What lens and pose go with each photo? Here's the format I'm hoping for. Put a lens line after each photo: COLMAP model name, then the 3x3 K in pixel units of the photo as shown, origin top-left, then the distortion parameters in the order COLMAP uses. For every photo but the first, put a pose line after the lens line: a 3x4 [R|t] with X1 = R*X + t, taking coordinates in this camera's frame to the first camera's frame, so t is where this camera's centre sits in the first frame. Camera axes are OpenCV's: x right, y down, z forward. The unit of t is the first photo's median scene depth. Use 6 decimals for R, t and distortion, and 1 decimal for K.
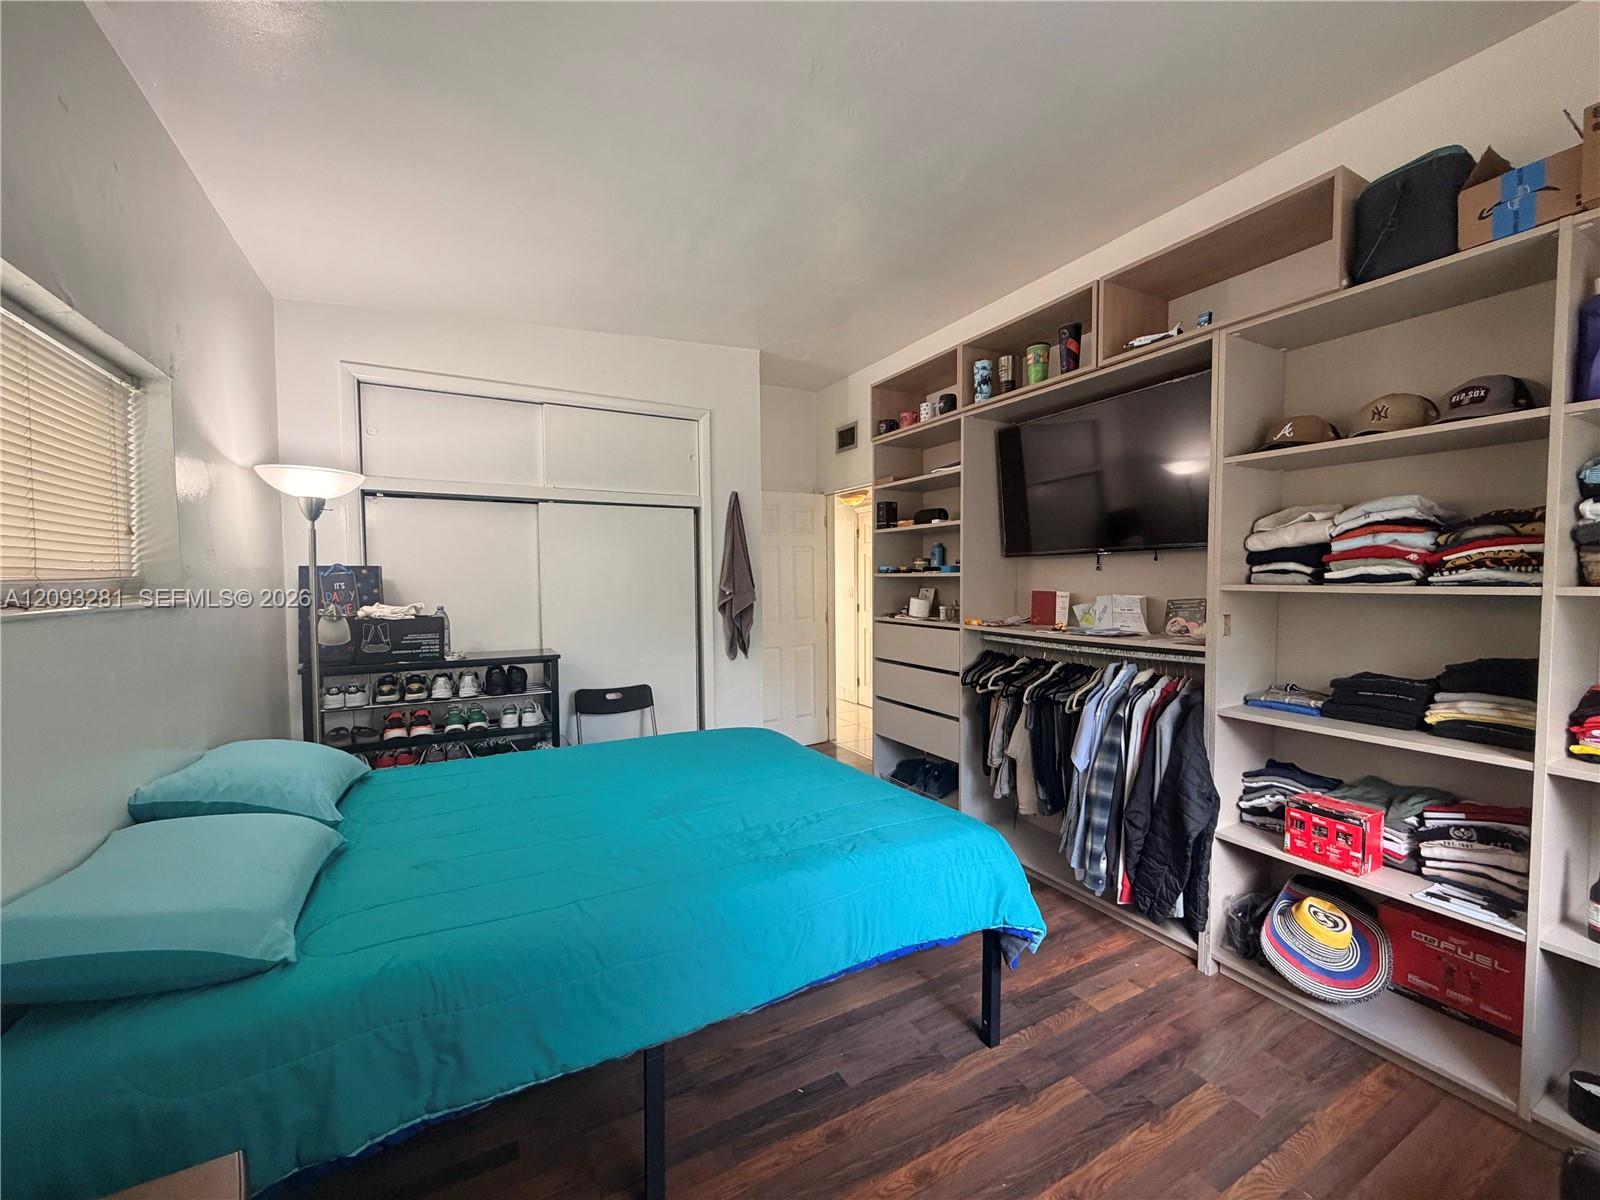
lens RADIAL K [[639.2, 0, 799.6], [0, 639.2, 605.1], [0, 0, 1]] dist [0.000418, 0.000590]
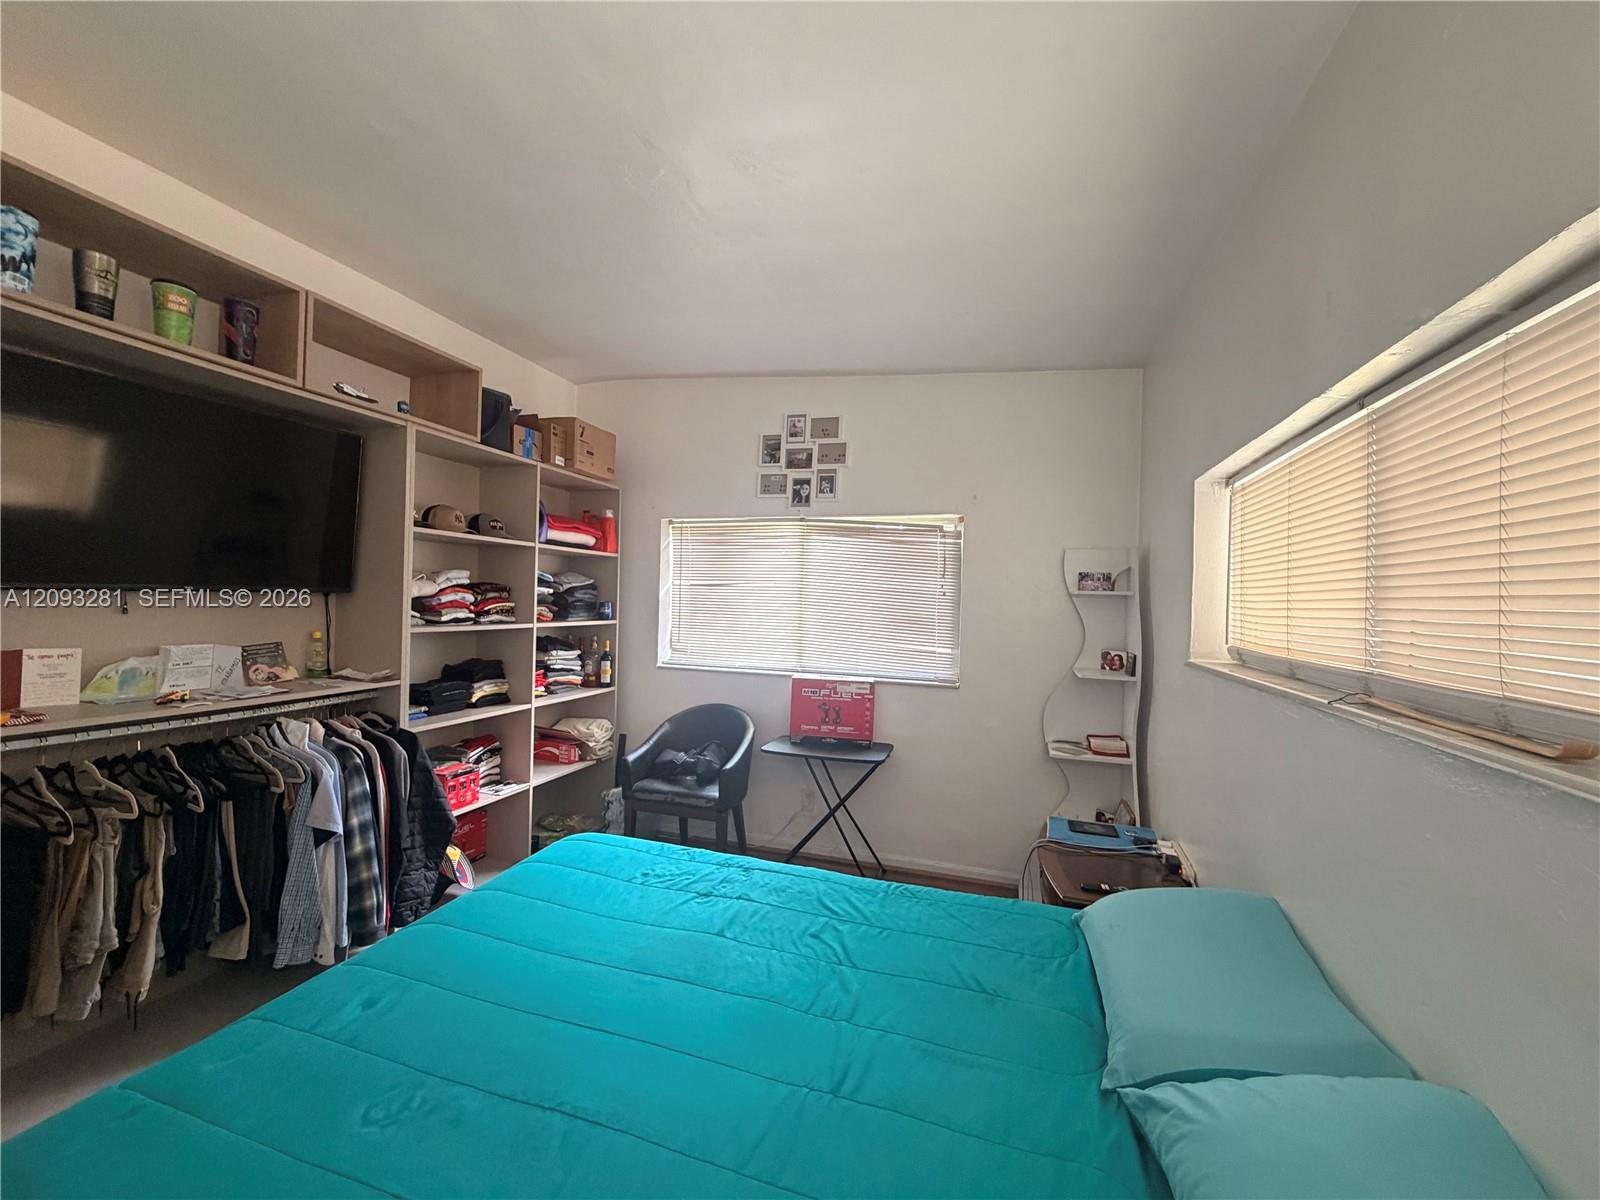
lens RADIAL K [[639.2, 0, 797.6], [0, 639.2, 599.9], [0, 0, 1]] dist [0.000418, 0.000590]
pose [[-0.686418, -0.010637, 0.727129, -0.873716], [0.010527, 0.999643, 0.024561, -0.125605], [-0.727131, 0.024514, -0.686061, 1.506180]]
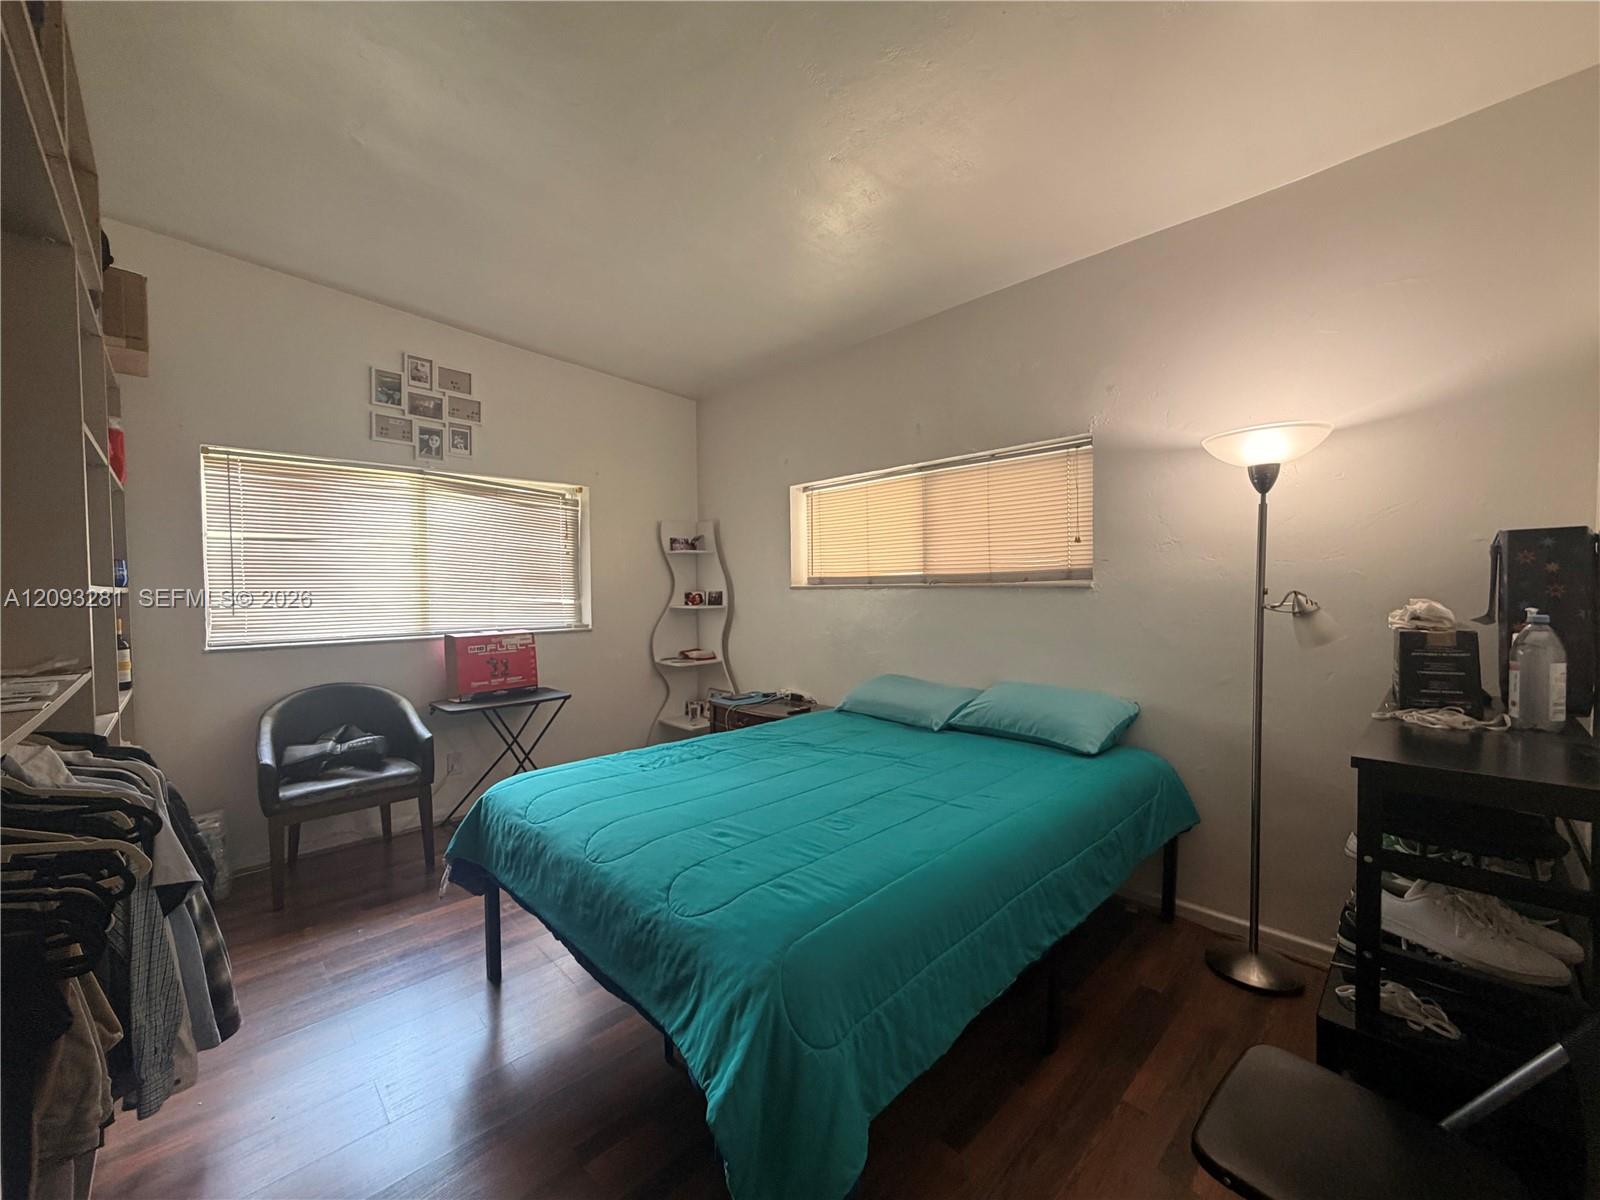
lens RADIAL K [[639.2, 0, 797.4], [0, 639.2, 600.5], [0, 0, 1]] dist [0.000418, 0.000590]
pose [[-0.963881, 0.022685, -0.265364, -0.054509], [0.005093, 0.997754, 0.066798, -0.077240], [0.266284, 0.063034, -0.961831, 2.162824]]
